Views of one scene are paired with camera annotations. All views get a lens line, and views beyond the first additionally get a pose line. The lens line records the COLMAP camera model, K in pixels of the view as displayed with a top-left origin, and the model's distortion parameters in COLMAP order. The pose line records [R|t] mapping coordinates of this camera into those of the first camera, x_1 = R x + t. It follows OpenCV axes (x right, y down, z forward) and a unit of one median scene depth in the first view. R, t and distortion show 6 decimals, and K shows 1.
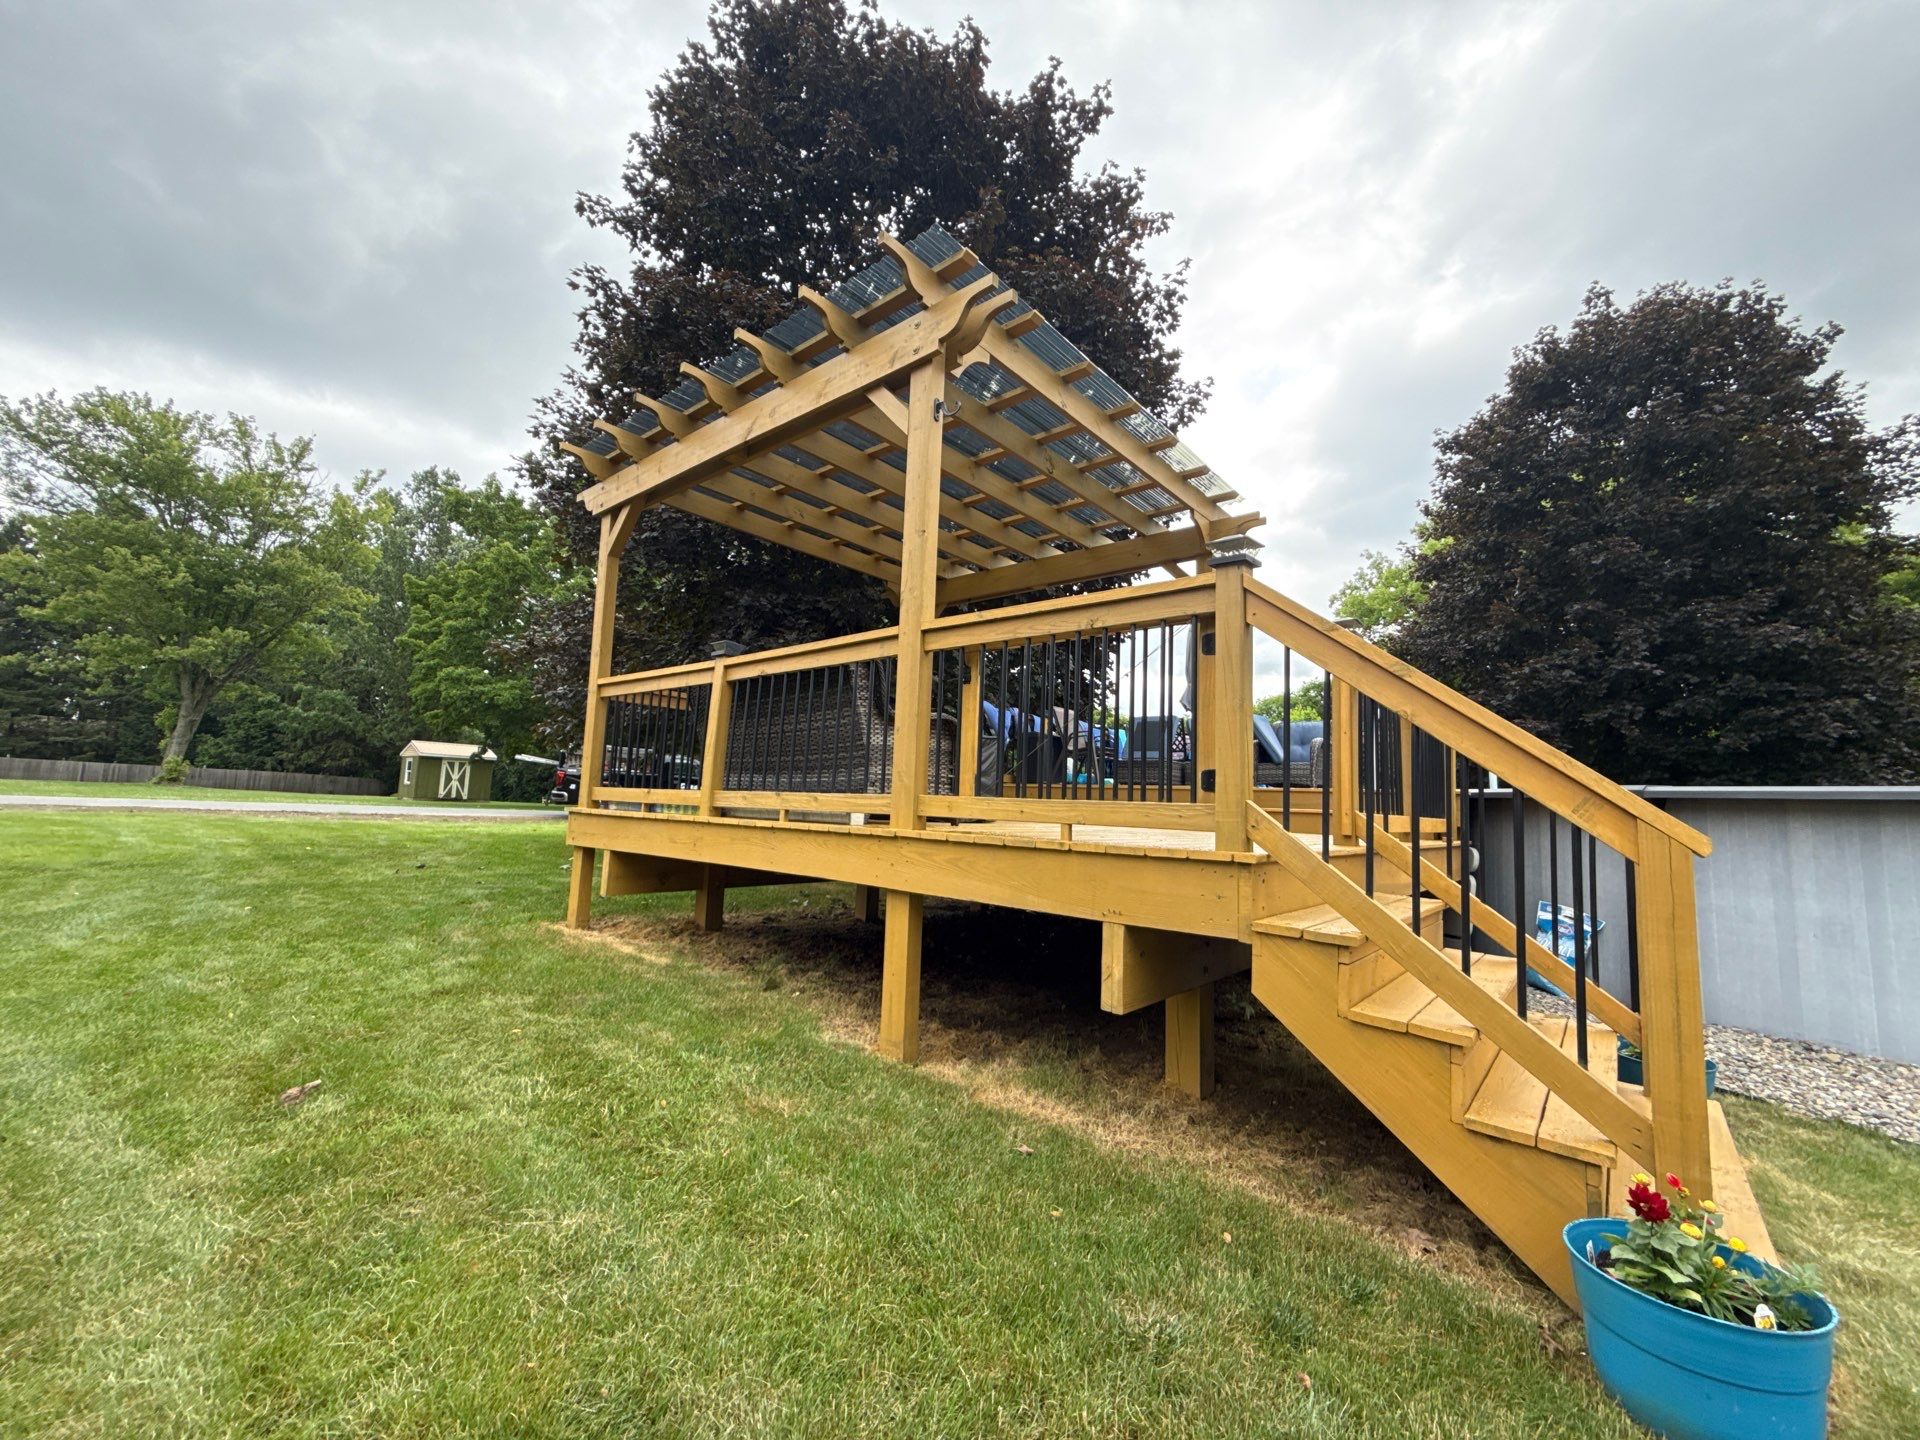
lens RADIAL K [[771.2, 0, 954.1], [0, 771.2, 726.5], [0, 0, 1]] dist [-0.000755, -0.001246]
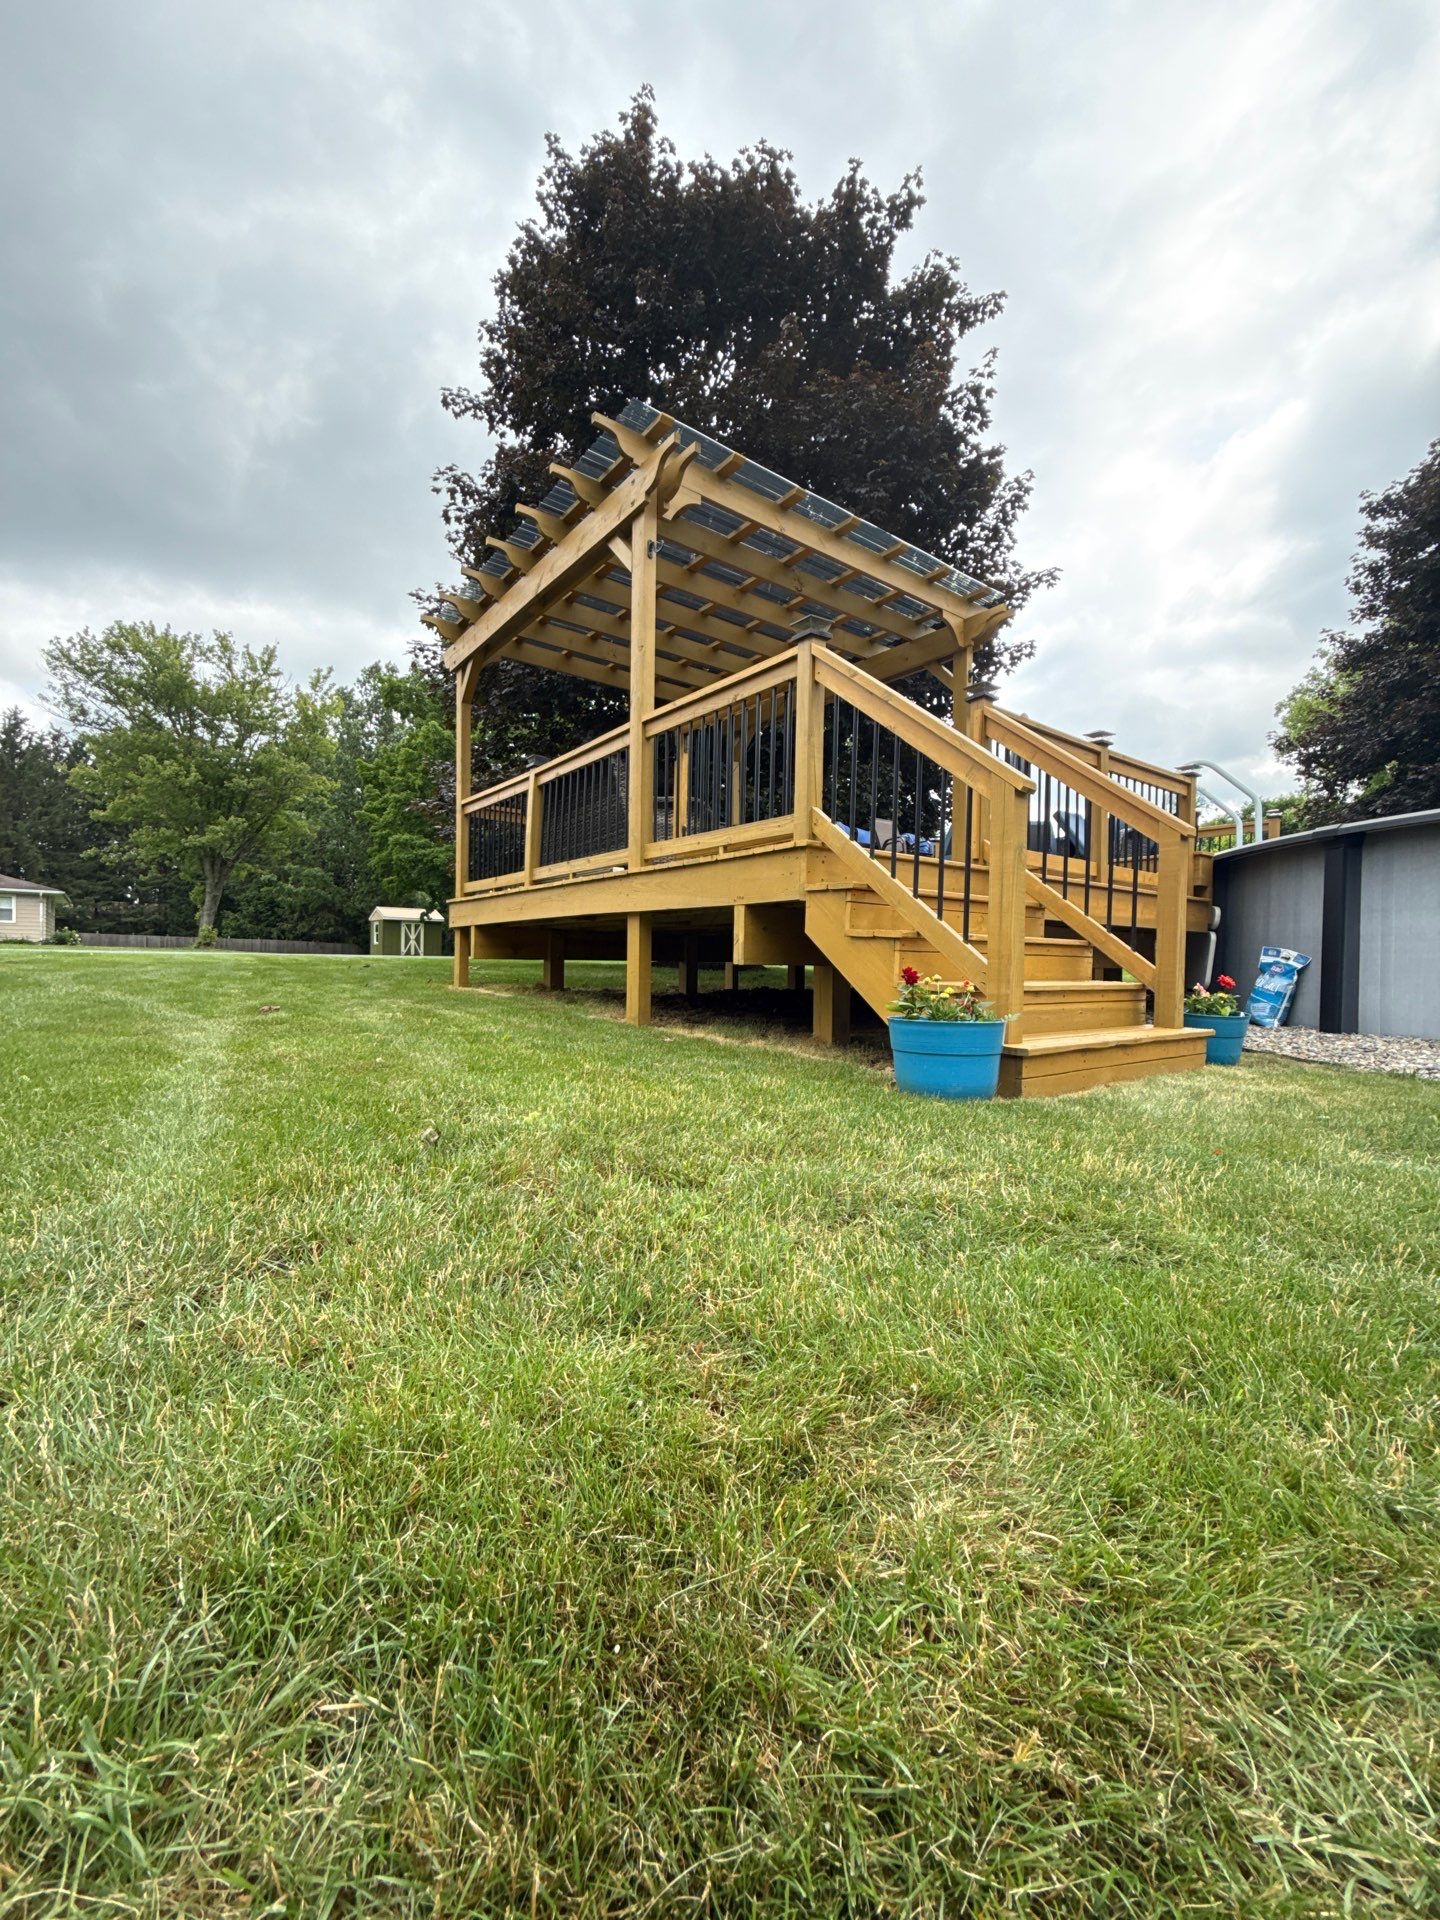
lens RADIAL K [[771.2, 0, 706.7], [0, 771.2, 971.2], [0, 0, 1]] dist [-0.000755, -0.001246]
pose [[0.975768, -0.021776, -0.217719, 0.122748], [0.045715, 0.993365, 0.105531, 0.059634], [0.213977, -0.112927, 0.970289, -0.117008]]
